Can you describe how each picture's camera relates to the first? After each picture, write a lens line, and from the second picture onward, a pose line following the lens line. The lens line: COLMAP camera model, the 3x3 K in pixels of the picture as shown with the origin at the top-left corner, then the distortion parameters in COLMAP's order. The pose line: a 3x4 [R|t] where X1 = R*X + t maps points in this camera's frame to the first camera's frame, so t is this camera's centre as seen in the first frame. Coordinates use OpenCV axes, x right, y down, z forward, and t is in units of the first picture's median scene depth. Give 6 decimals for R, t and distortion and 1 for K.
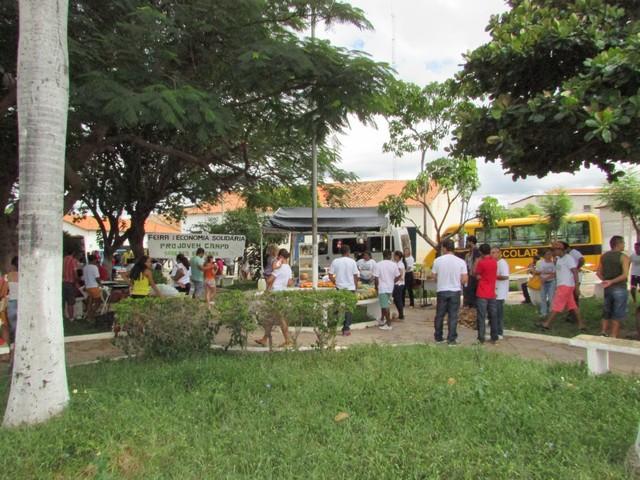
lens RADIAL K [[455.5, 0, 320.0], [0, 455.5, 240.0], [0, 0, 1]] dist [-0.020025, 0.006355]
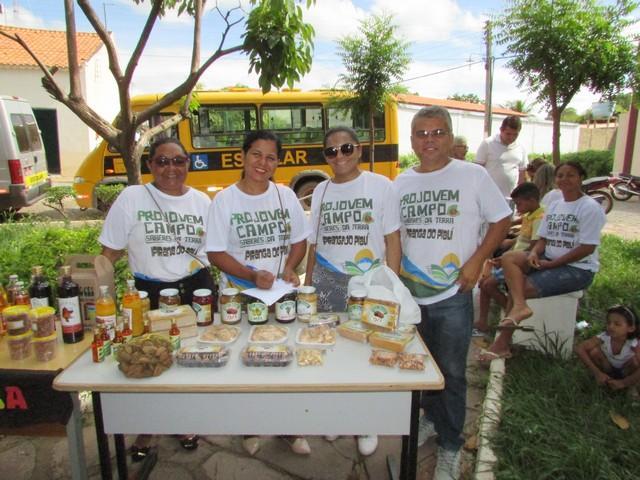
lens RADIAL K [[450.6, 0, 320.0], [0, 450.6, 240.0], [0, 0, 1]] dist [-0.028685, 0.001851]
pose [[0.762142, -0.115440, 0.637034, 0.156721], [-0.018810, 0.979610, 0.200025, 0.019428], [-0.647136, -0.164430, 0.744431, 0.667190]]
